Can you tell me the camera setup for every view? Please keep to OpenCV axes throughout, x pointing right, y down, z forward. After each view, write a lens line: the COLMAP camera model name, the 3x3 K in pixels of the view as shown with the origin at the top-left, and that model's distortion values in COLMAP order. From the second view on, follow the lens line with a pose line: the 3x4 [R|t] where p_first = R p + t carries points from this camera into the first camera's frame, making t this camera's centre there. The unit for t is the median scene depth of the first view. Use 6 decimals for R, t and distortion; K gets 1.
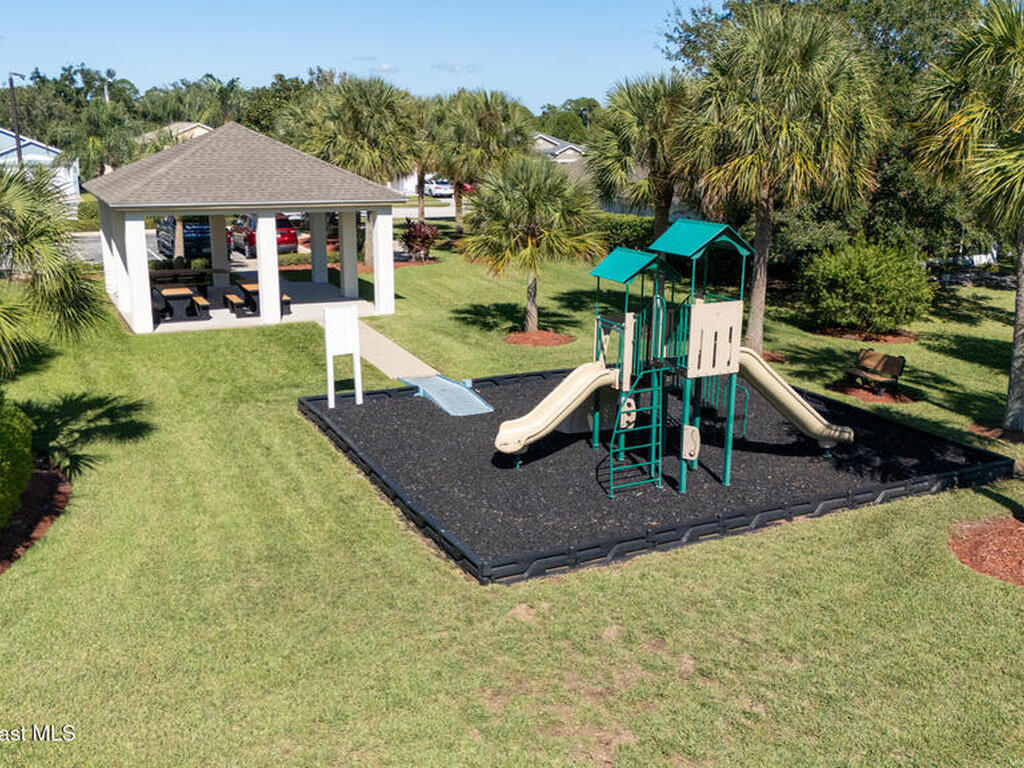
lens RADIAL K [[1003.6, 0, 516.8], [0, 1003.6, 382.1], [0, 0, 1]] dist [0.115843, -0.226980]
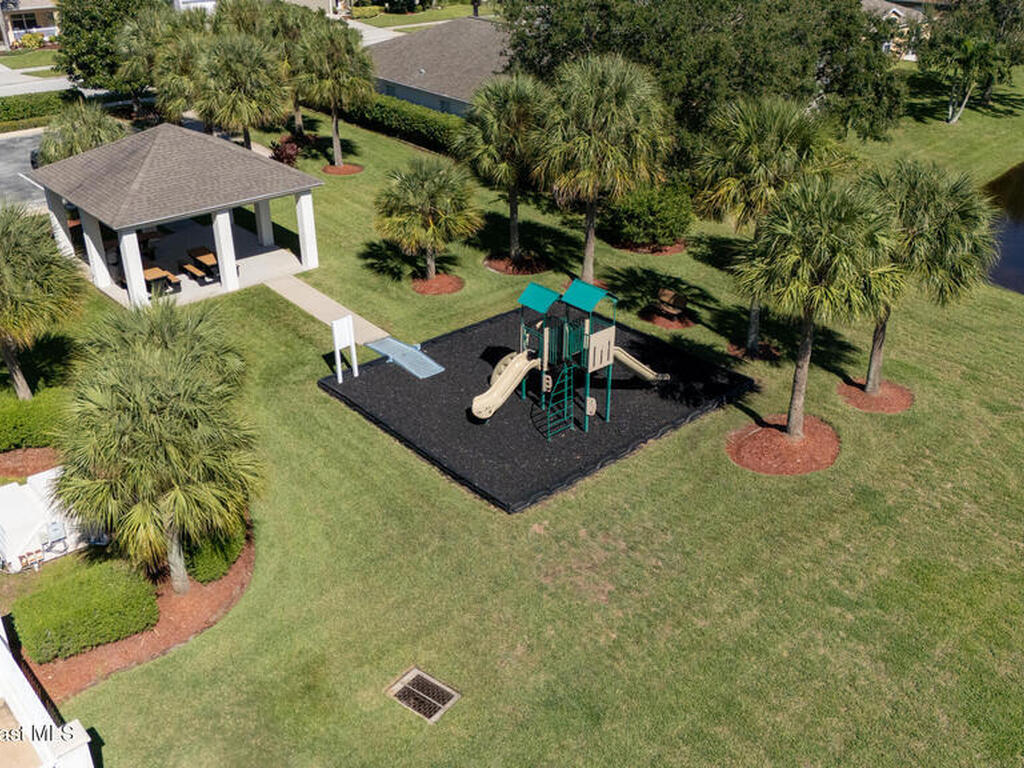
lens RADIAL K [[1003.6, 0, 516.8], [0, 1003.6, 382.1], [0, 0, 1]] dist [0.115843, -0.226980]
pose [[0.966787, -0.125380, 0.222717, -0.293646], [0.068938, 0.967033, 0.245144, -0.362861], [-0.246111, -0.221648, 0.943558, -0.542020]]
